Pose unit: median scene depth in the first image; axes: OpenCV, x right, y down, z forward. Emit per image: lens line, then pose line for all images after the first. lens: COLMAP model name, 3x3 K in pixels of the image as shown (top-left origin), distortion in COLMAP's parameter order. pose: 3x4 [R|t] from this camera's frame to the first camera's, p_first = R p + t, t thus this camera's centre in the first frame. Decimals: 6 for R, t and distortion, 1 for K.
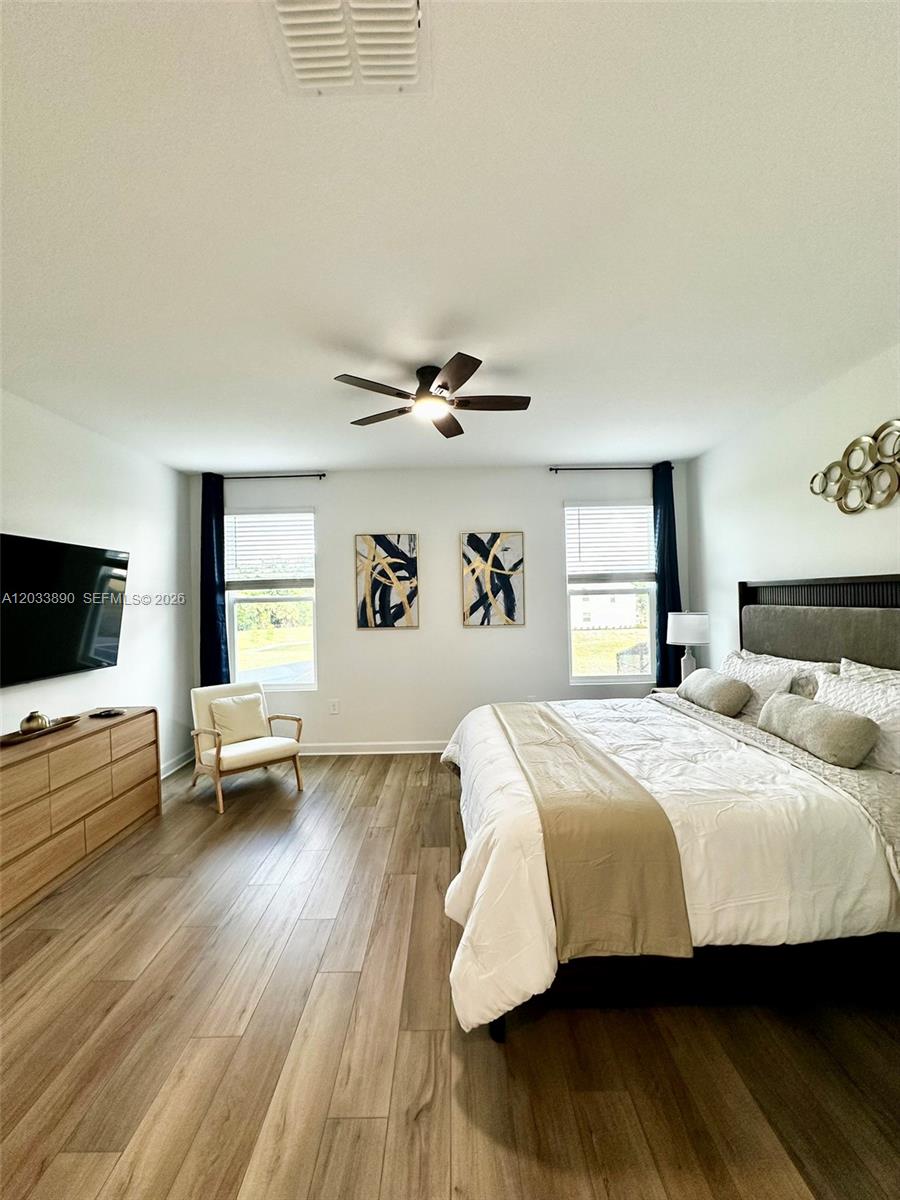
lens RADIAL K [[479.4, 0, 446.8], [0, 479.4, 594.6], [0, 0, 1]] dist [0.001775, 0.000251]
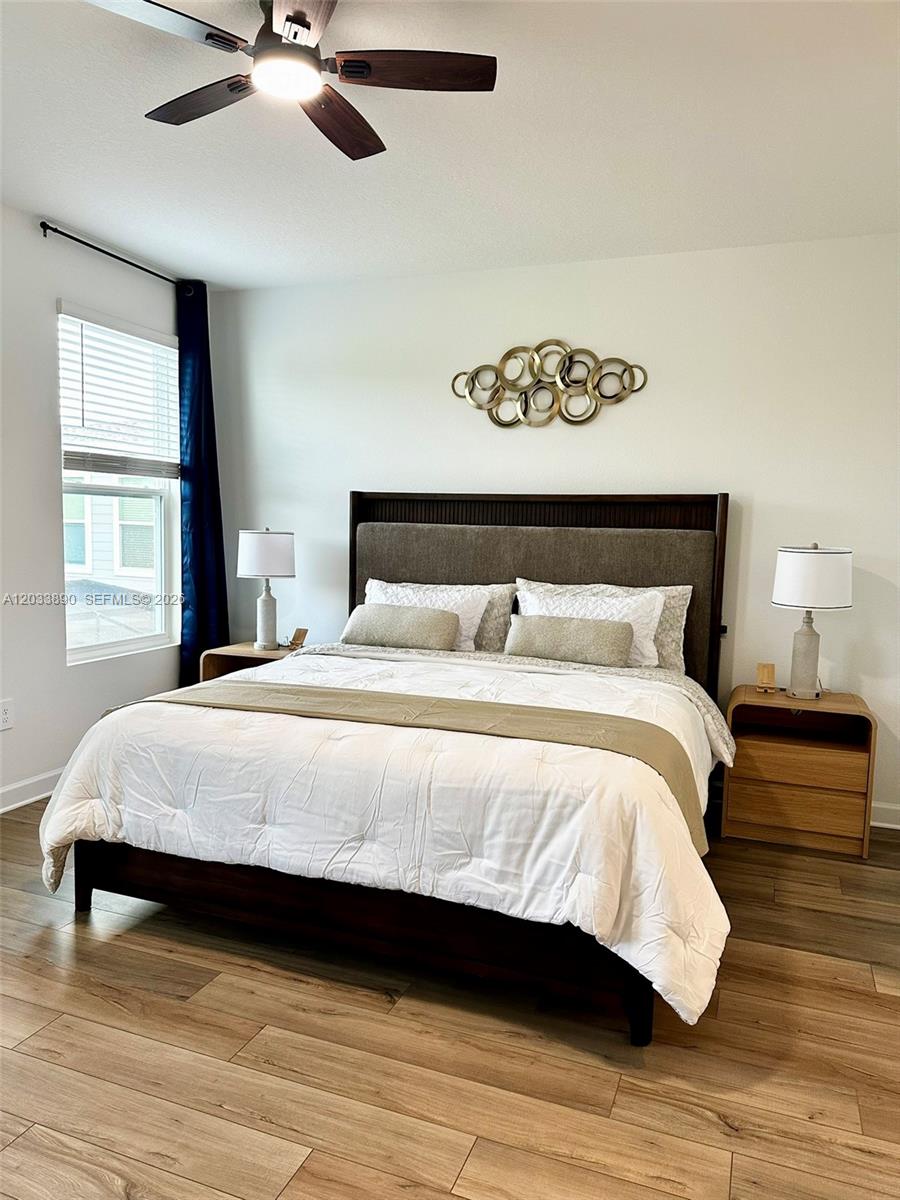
lens RADIAL K [[844.2, 0, 447.6], [0, 844.2, 606.7], [0, 0, 1]] dist [0.021009, -0.013279]
pose [[0.353363, -0.059769, 0.933575, -0.765276], [-0.044785, 0.995732, 0.080699, 0.054331], [-0.934414, -0.070326, 0.349178, 0.505755]]
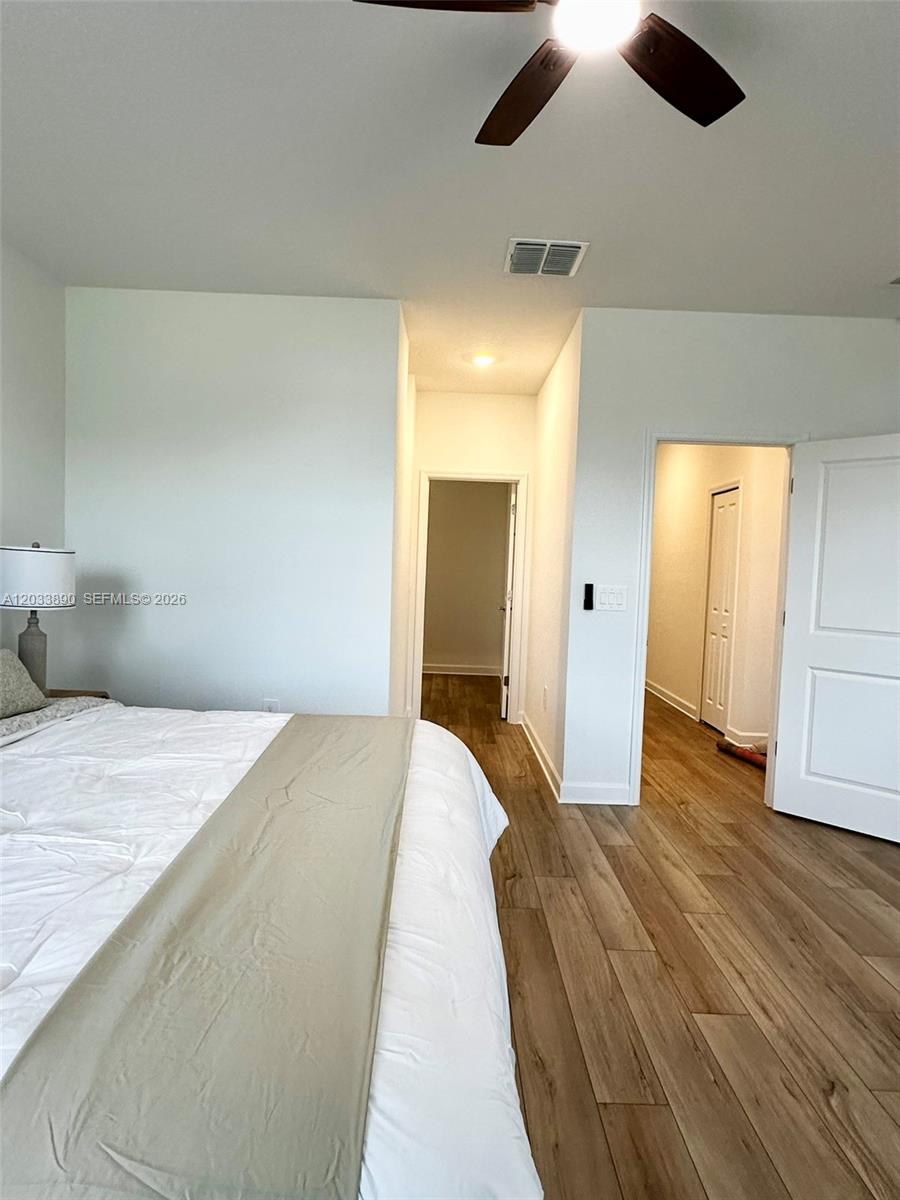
lens RADIAL K [[677.7, 0, 450.2], [0, 677.7, 599.7], [0, 0, 1]] dist [-0.003177, -0.002082]
pose [[-0.999903, -0.010886, -0.008721, 0.081108], [-0.011155, 0.999445, 0.031373, 0.088150], [0.008375, 0.031467, -0.999470, 1.525705]]
